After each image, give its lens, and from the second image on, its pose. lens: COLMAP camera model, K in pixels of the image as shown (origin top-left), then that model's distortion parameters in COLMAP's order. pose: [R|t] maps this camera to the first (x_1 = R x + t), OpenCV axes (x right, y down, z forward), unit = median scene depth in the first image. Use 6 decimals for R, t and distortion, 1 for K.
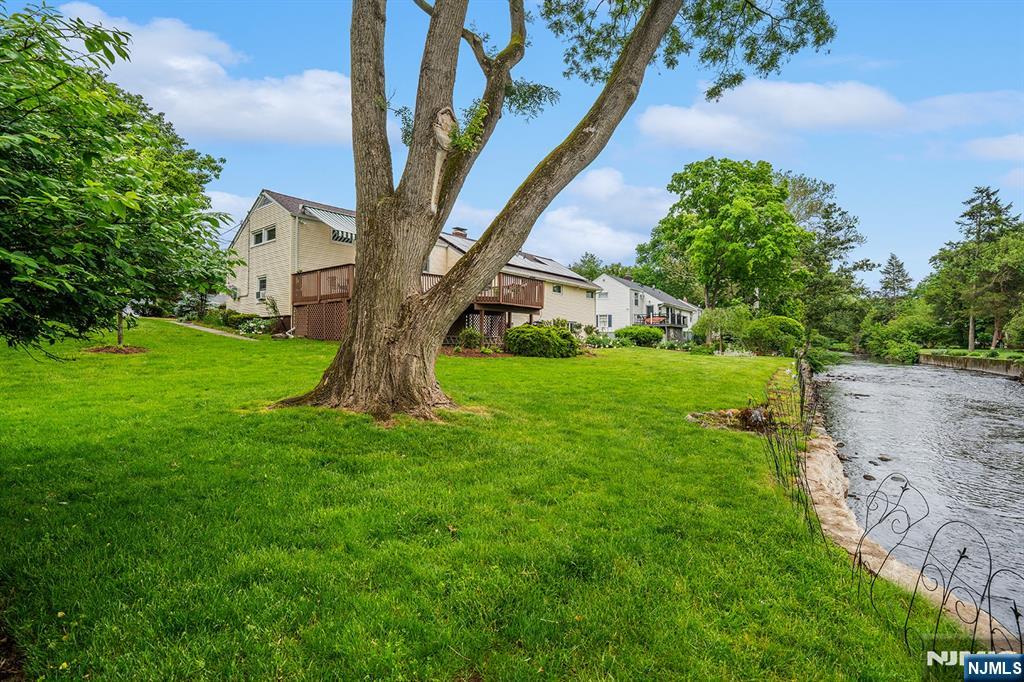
lens RADIAL K [[517.1, 0, 510.6], [0, 517.1, 336.6], [0, 0, 1]] dist [-0.075687, 0.037529]
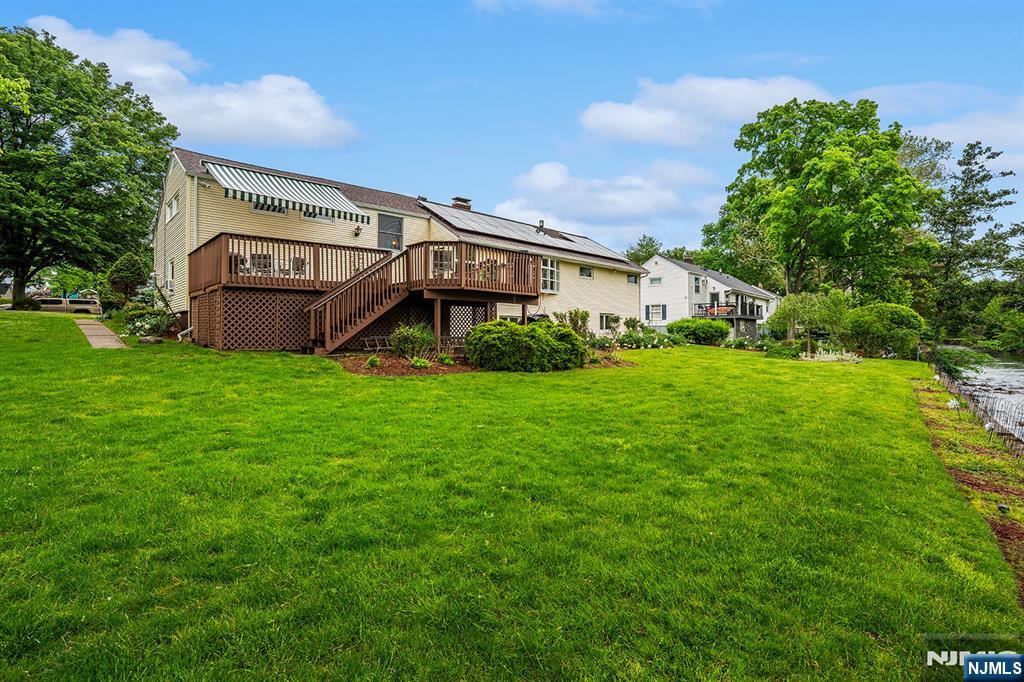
lens RADIAL K [[517.1, 0, 510.6], [0, 517.1, 336.6], [0, 0, 1]] dist [-0.075687, 0.037529]
pose [[0.991371, -0.006931, -0.130902, 0.067212], [0.008793, 0.999868, 0.013646, -0.005751], [0.130790, -0.014679, 0.991301, 0.183224]]
